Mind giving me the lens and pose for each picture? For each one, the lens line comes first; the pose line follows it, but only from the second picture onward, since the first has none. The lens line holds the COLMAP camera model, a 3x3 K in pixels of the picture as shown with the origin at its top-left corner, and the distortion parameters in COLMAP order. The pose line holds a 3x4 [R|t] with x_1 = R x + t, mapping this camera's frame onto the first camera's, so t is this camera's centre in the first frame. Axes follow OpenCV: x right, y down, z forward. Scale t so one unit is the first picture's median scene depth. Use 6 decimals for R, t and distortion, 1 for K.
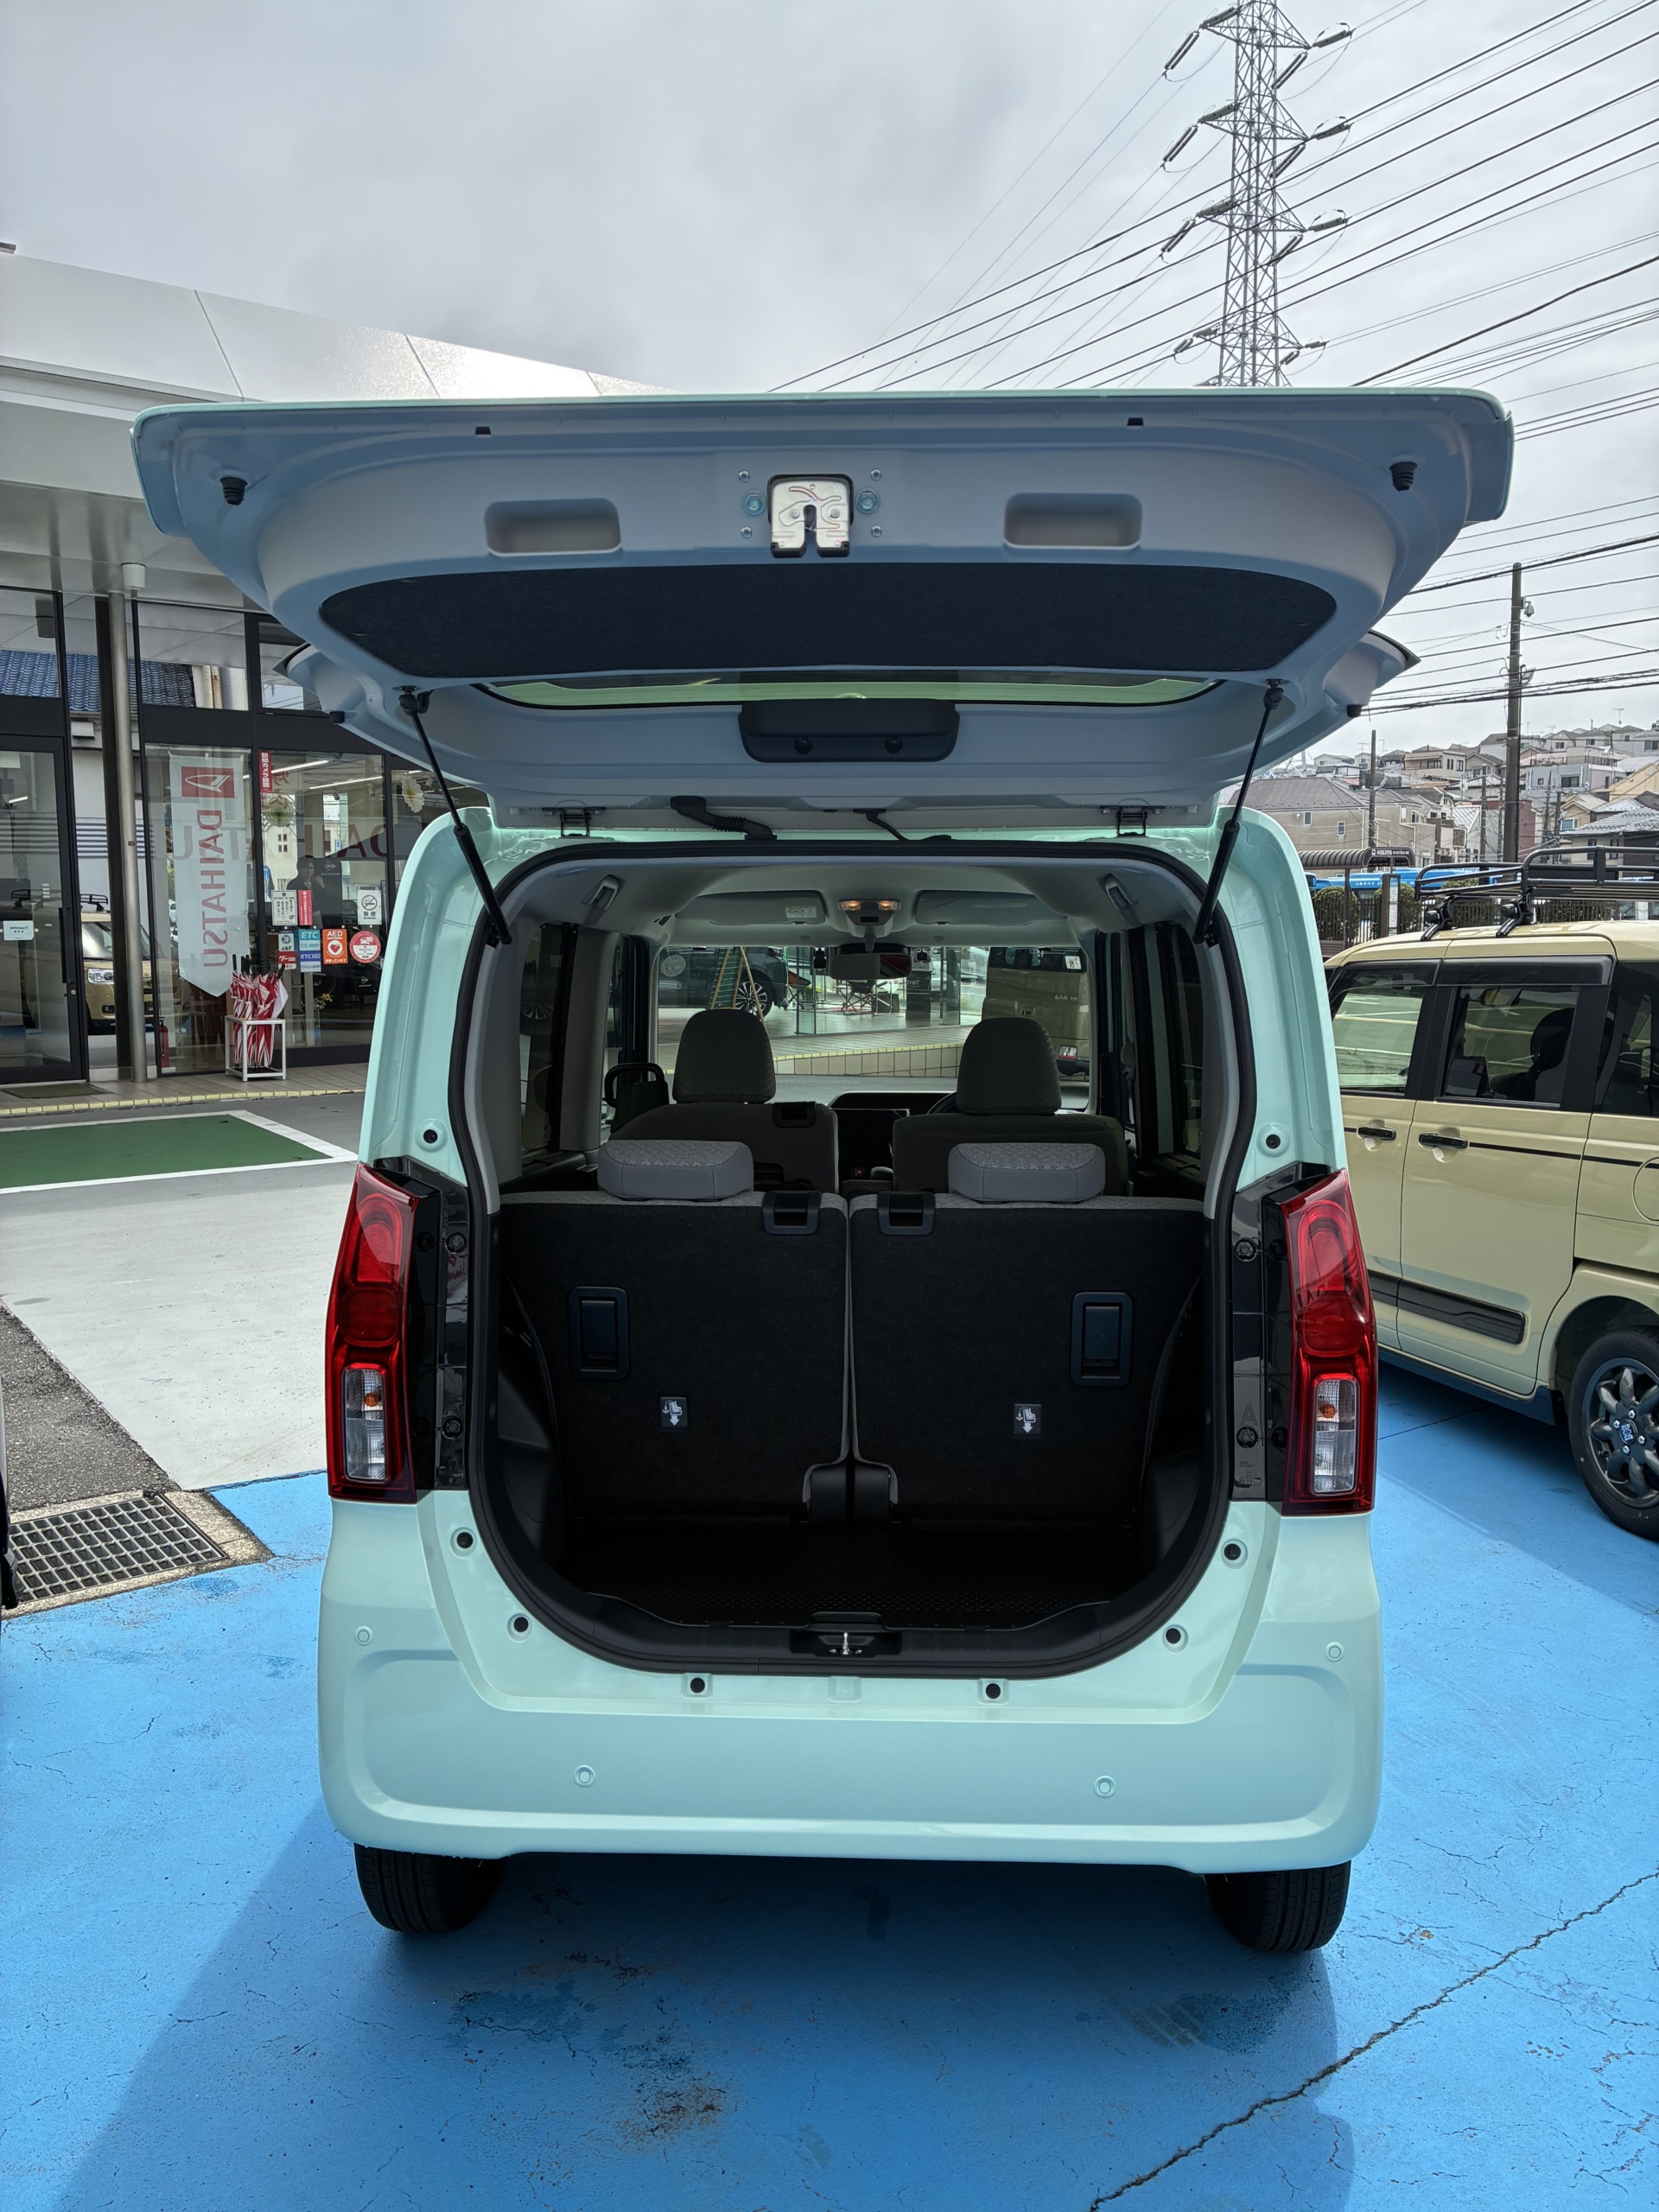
lens RADIAL K [[1666.1, 0, 824.3], [0, 1666.1, 1108.7], [0, 0, 1]] dist [0.046047, -0.069240]
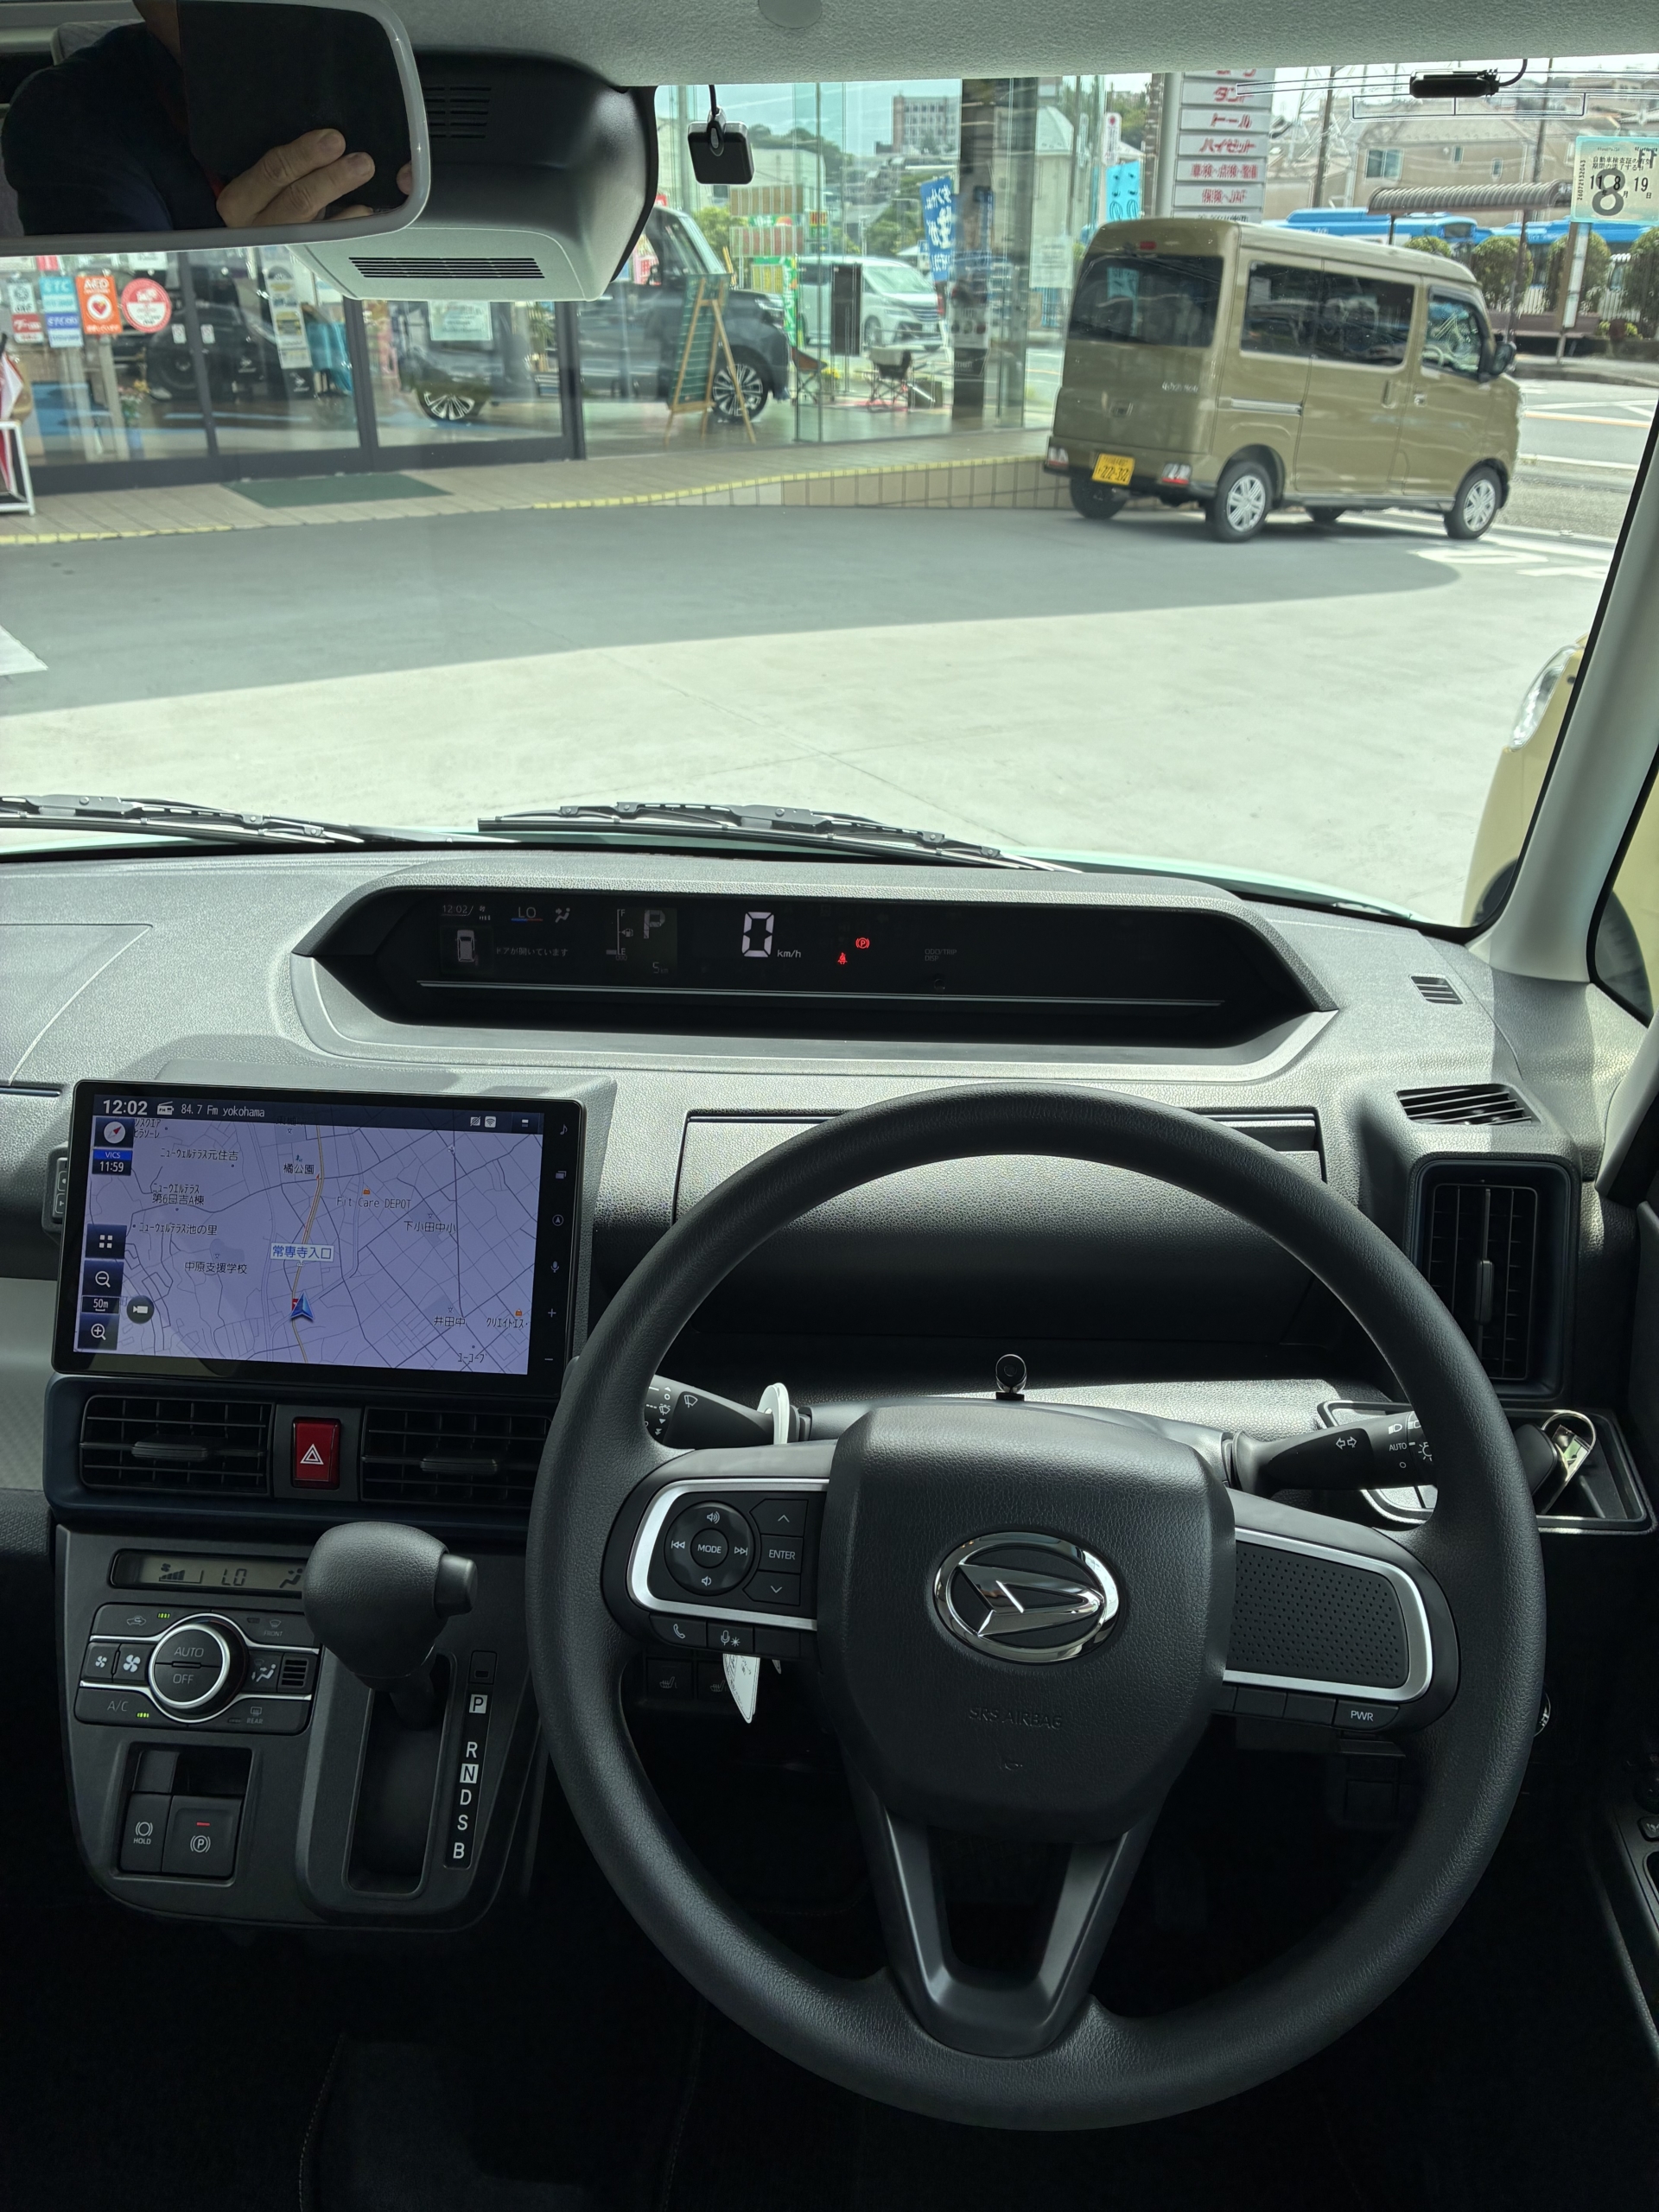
lens RADIAL K [[1666.1, 0, 846.9], [0, 1666.1, 1105.8], [0, 0, 1]] dist [0.046047, -0.069240]
pose [[0.999757, 0.008183, -0.020472, 0.022969], [-0.000926, 0.943340, 0.331825, -0.014150], [0.022028, -0.331726, 0.943119, 0.217772]]
